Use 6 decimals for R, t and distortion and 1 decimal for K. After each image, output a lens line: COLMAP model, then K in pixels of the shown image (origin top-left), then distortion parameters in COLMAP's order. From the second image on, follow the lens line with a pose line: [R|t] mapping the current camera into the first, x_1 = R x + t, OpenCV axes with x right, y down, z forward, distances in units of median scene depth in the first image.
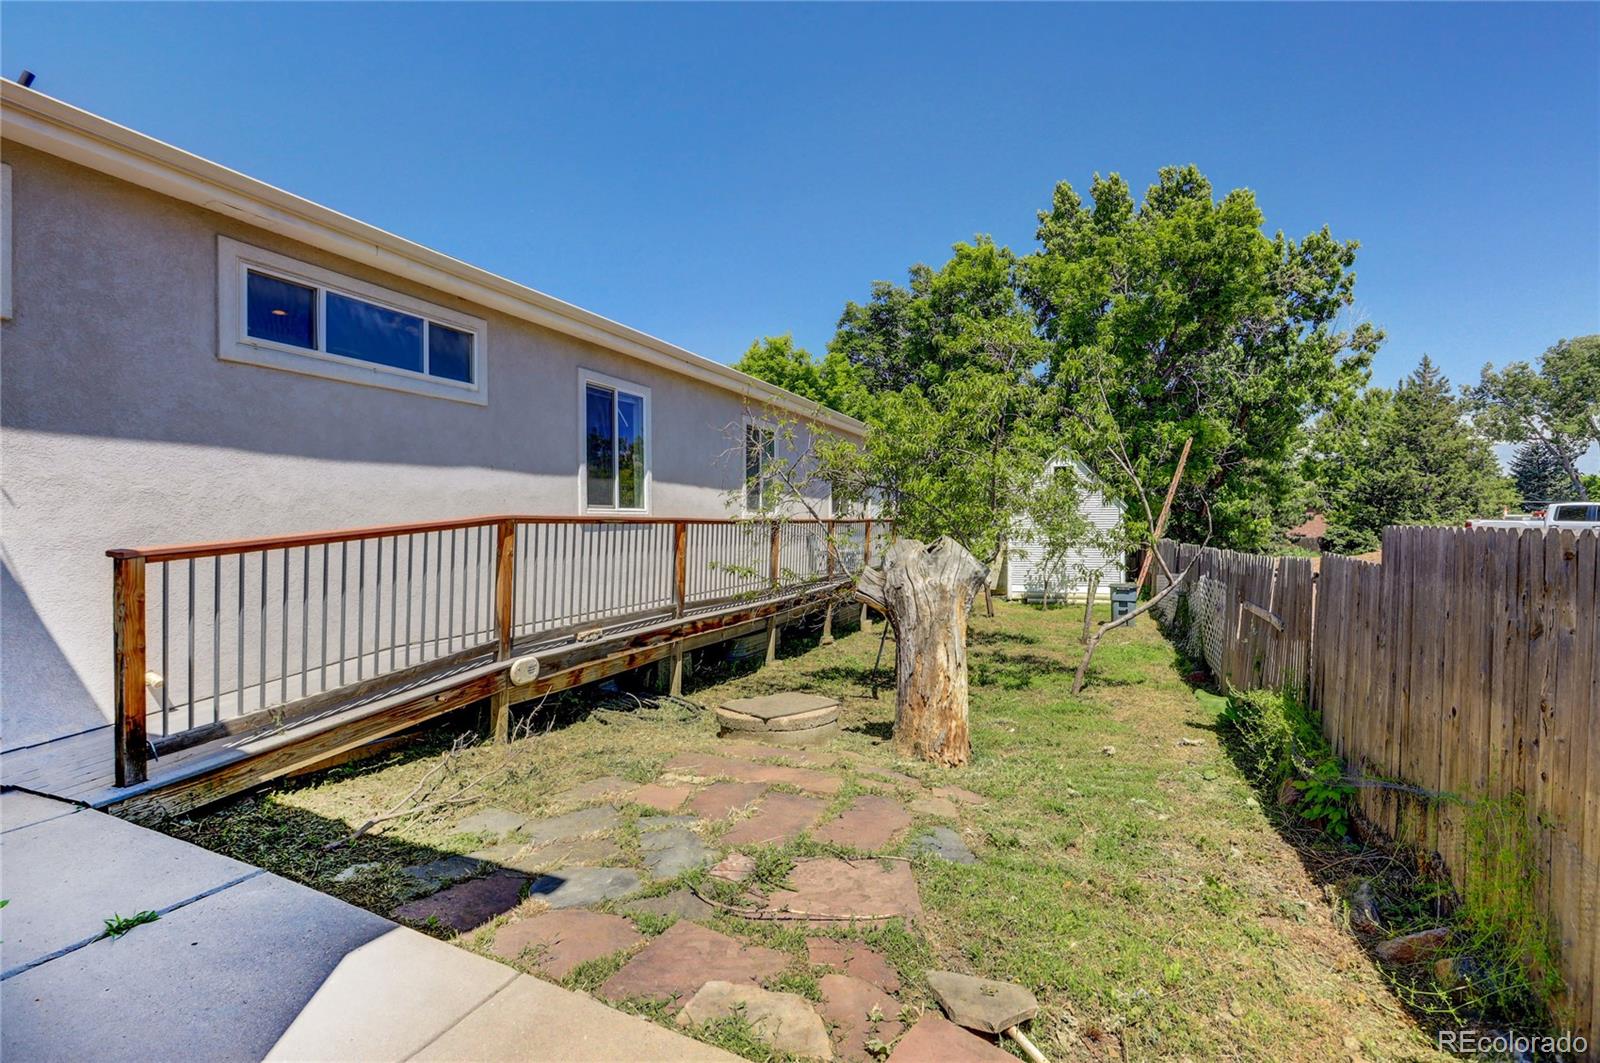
lens RADIAL K [[755.7, 0, 780.6], [0, 755.7, 527.5], [0, 0, 1]] dist [-0.012219, 0.000435]
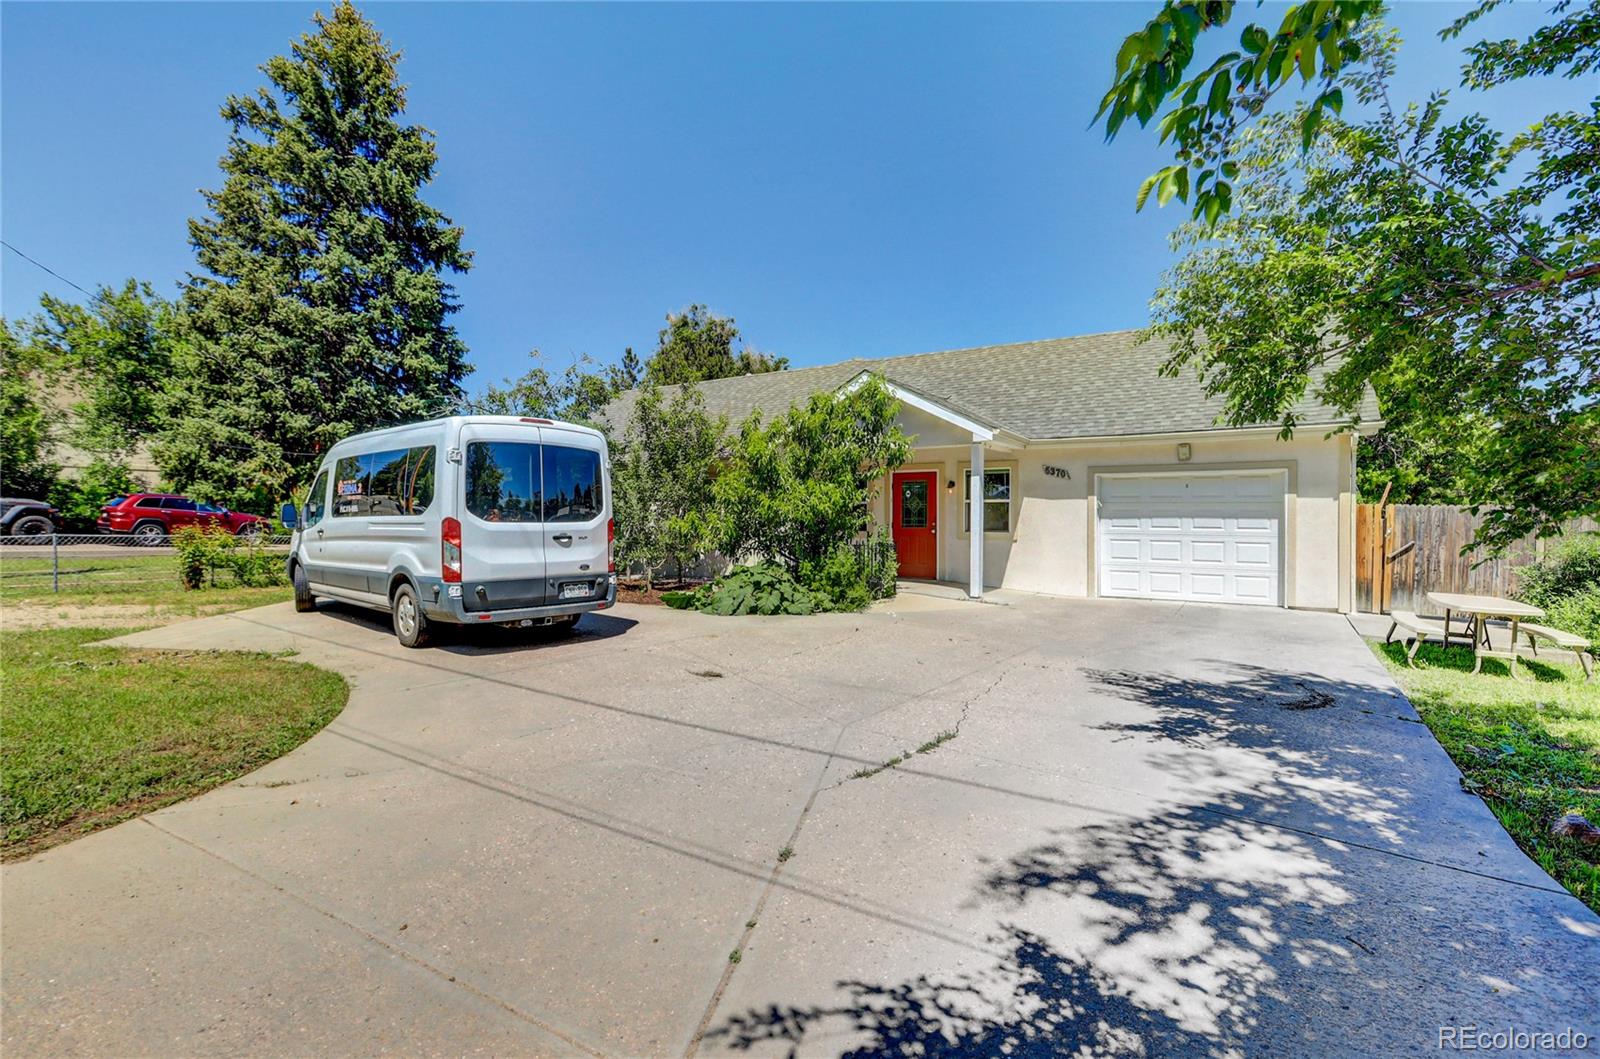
lens RADIAL K [[736.8, 0, 800.0], [0, 736.8, 529.5], [0, 0, 1]] dist [-0.002146, 0.000082]
pose [[0.985550, 0.008975, -0.169147, -0.455972], [-0.009821, 0.999943, -0.004165, 0.013318], [0.169100, 0.005767, 0.985582, -0.806365]]
